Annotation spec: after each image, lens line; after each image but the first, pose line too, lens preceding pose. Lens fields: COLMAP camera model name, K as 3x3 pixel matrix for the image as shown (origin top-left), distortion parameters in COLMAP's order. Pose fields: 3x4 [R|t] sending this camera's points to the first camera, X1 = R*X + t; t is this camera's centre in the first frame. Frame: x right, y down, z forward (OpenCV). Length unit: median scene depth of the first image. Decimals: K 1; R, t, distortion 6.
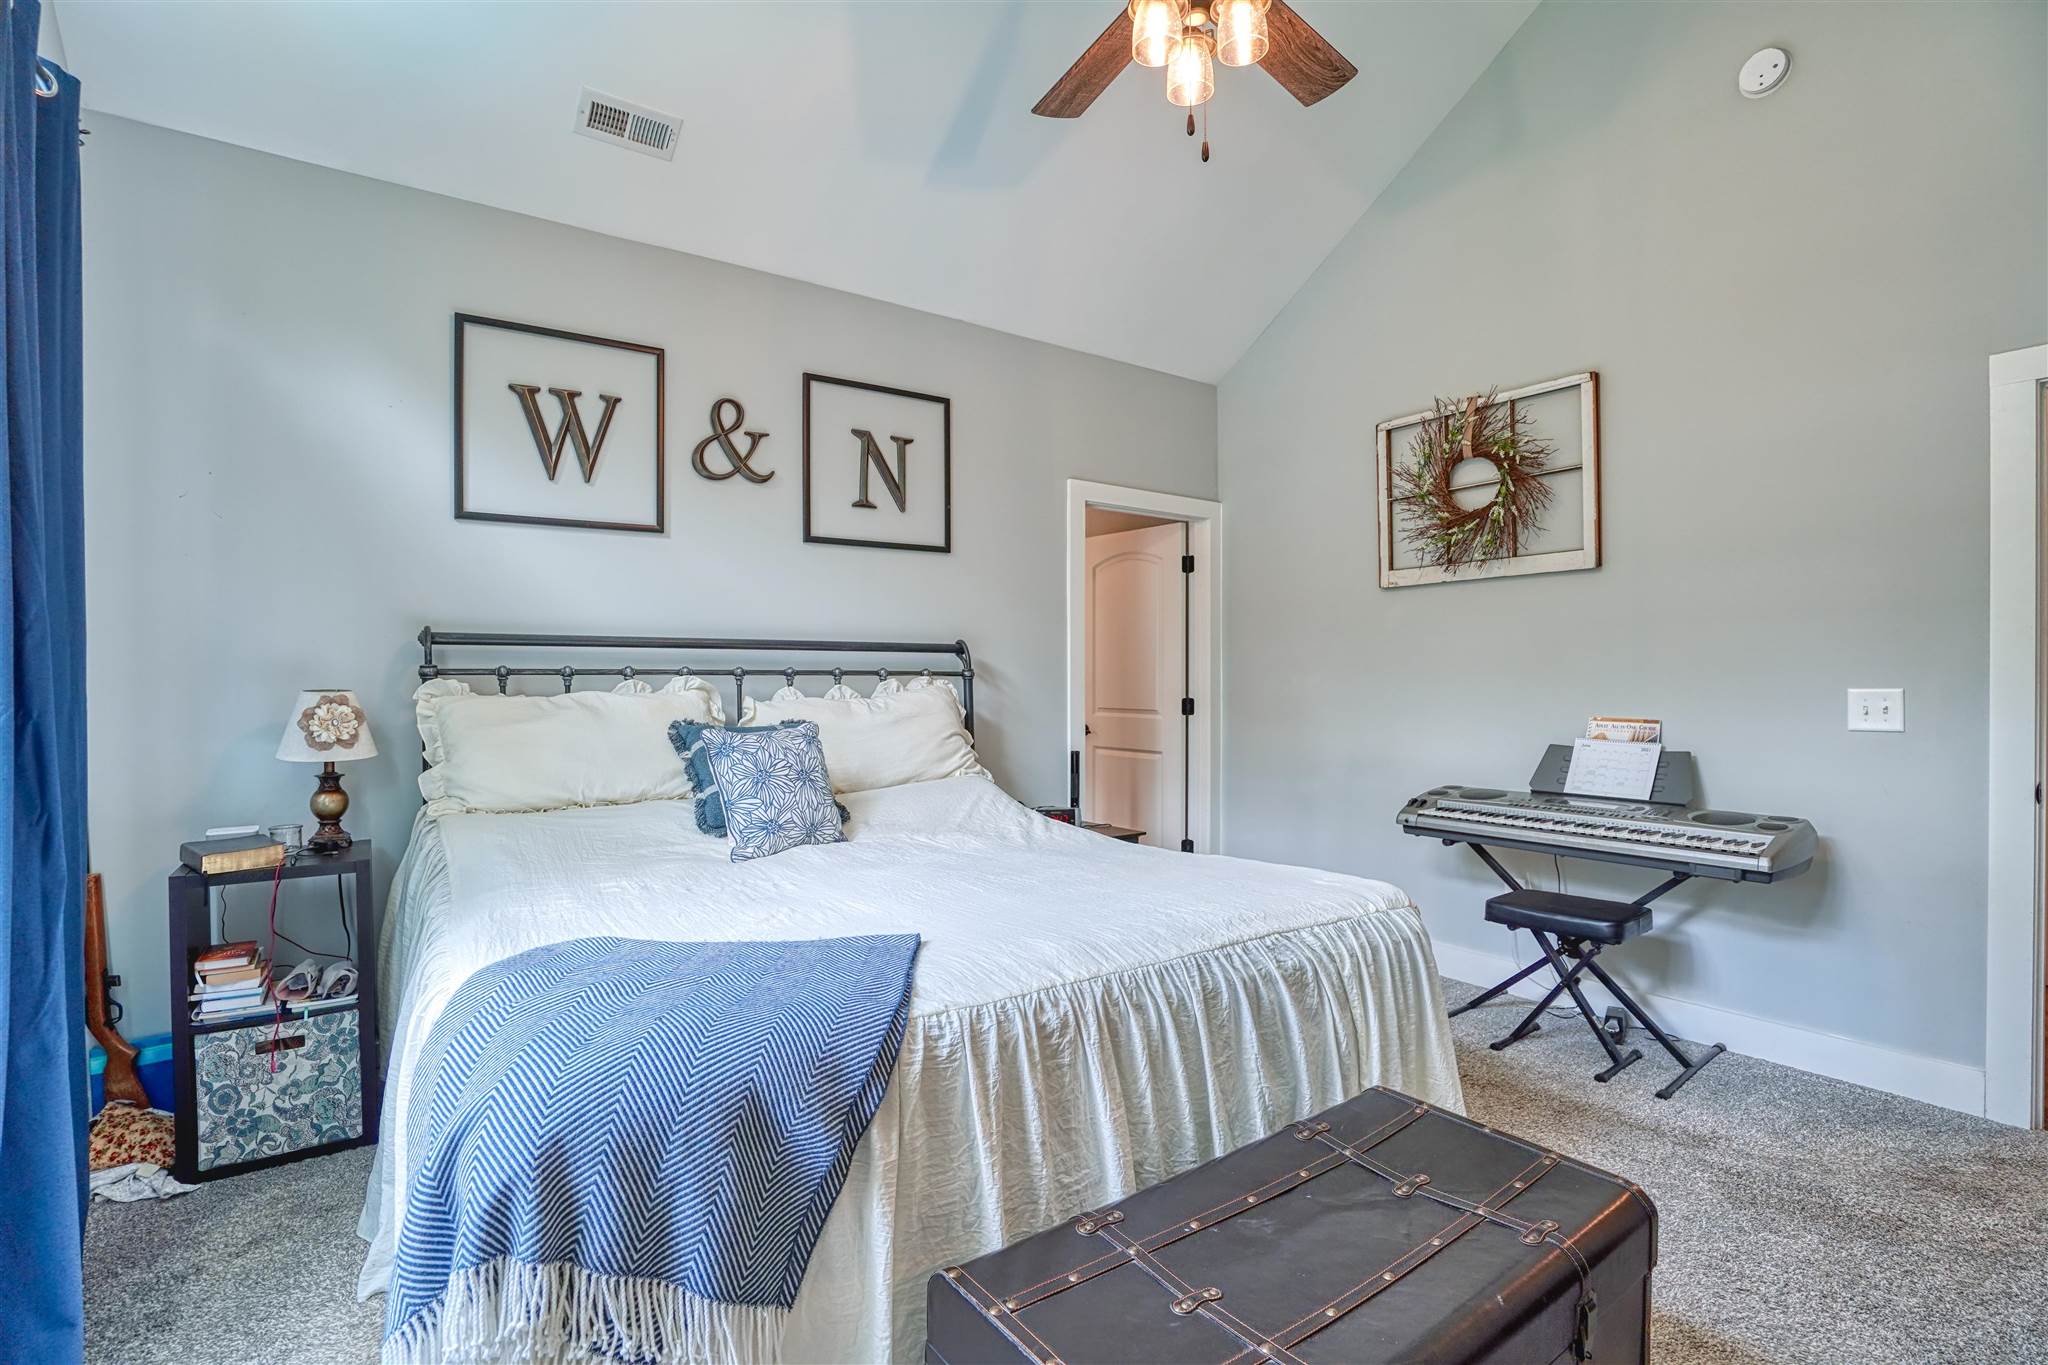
lens RADIAL K [[963.5, 0, 1028.0], [0, 963.5, 682.1], [0, 0, 1]] dist [-0.060628, 0.024969]
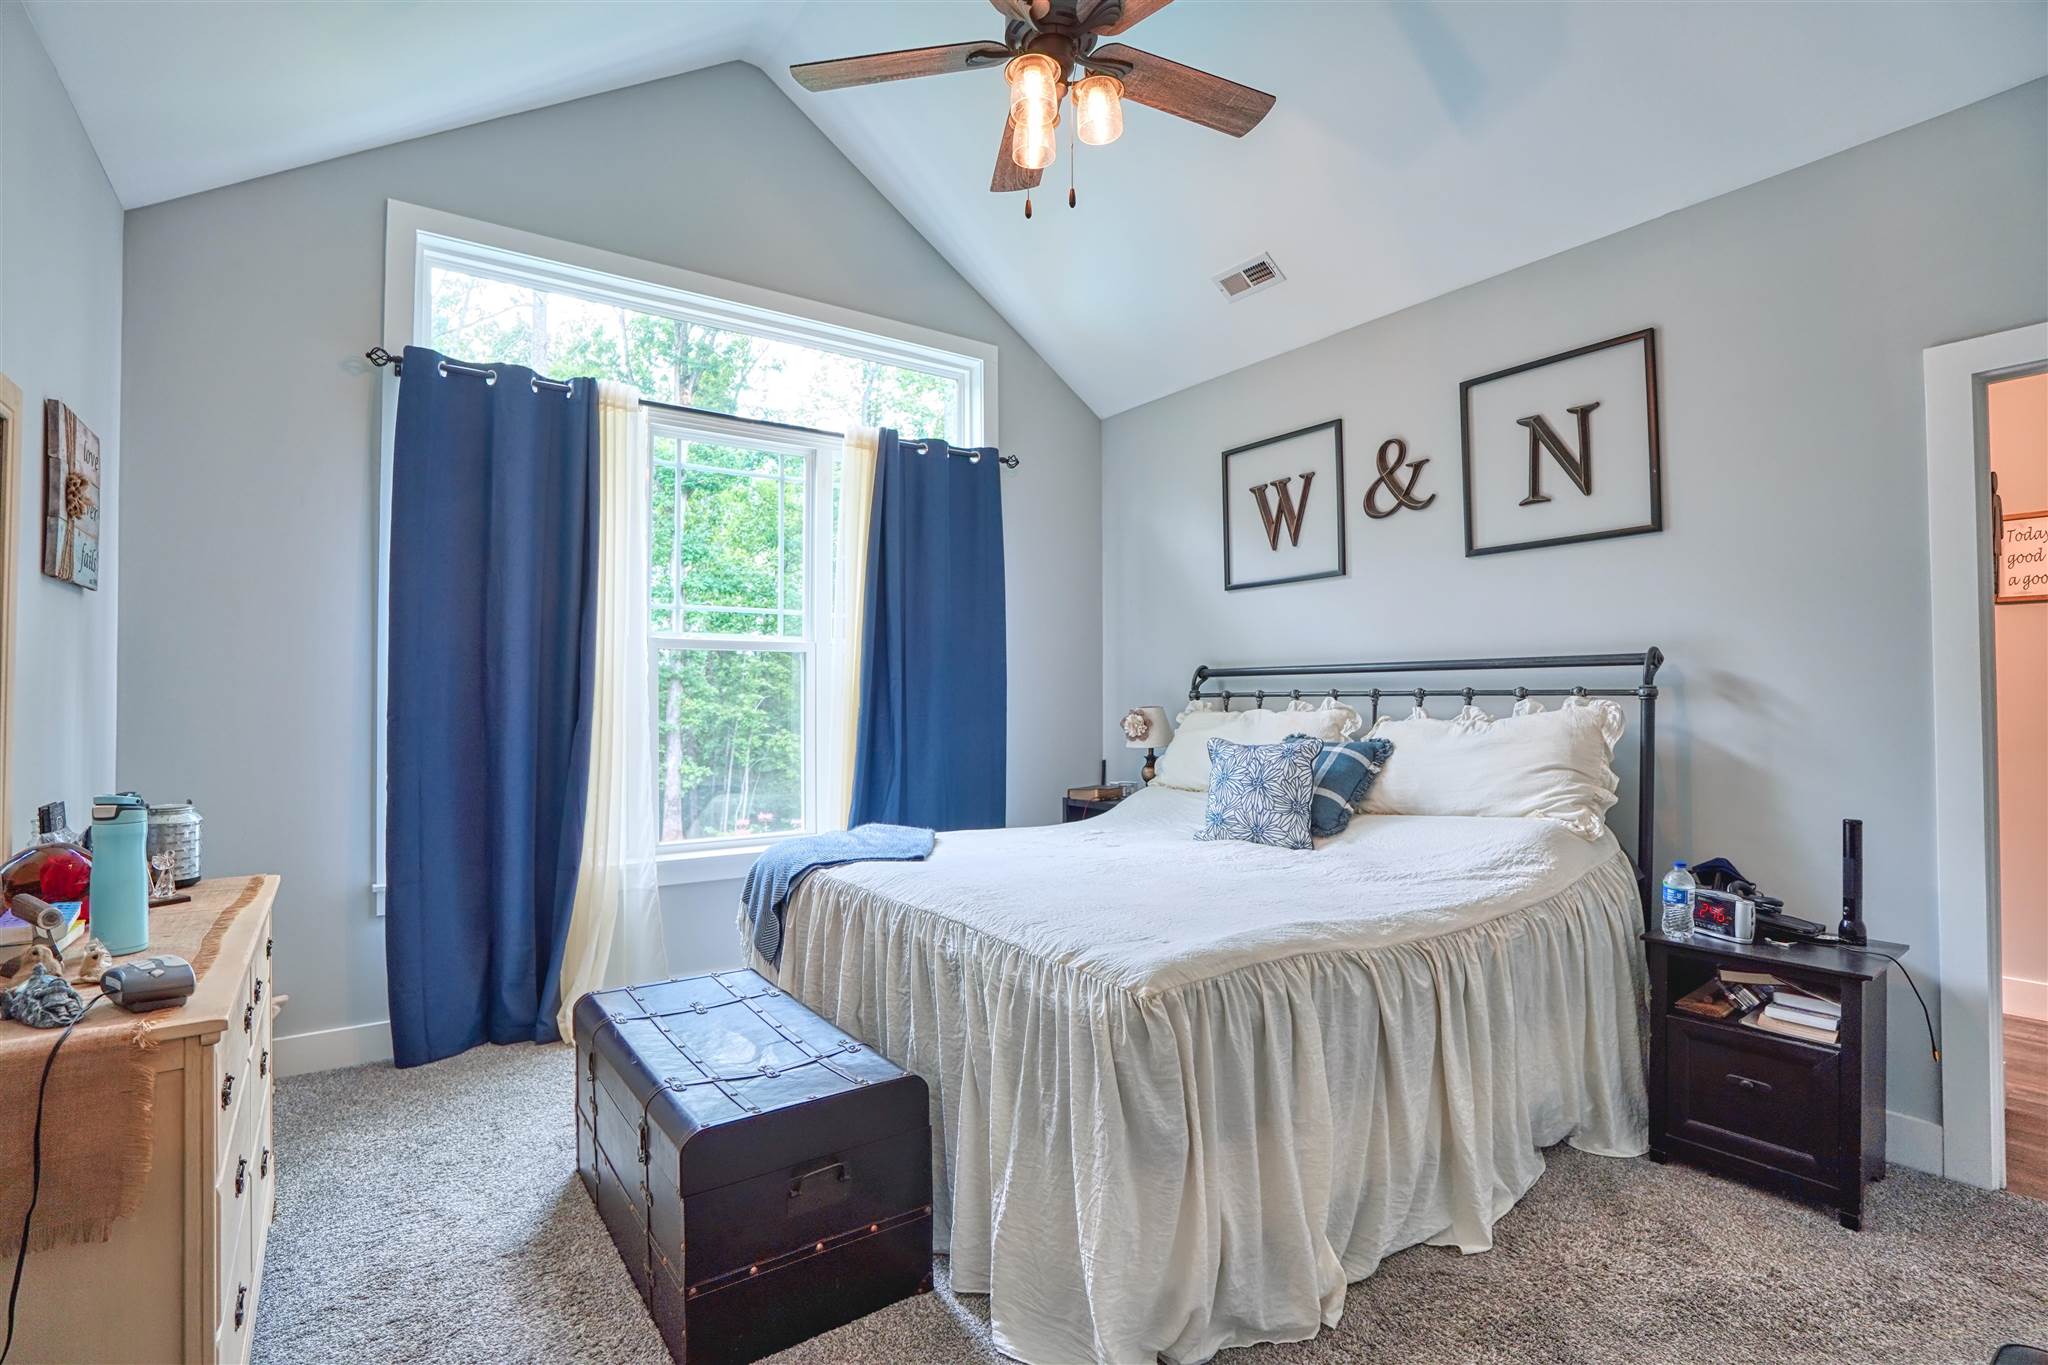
lens RADIAL K [[963.5, 0, 1028.0], [0, 963.5, 682.1], [0, 0, 1]] dist [-0.060628, 0.024969]
pose [[0.001071, -0.018440, -0.999829, 0.754448], [-0.002329, 0.999827, -0.018443, -0.001934], [0.999997, 0.002348, 0.001028, 0.584866]]
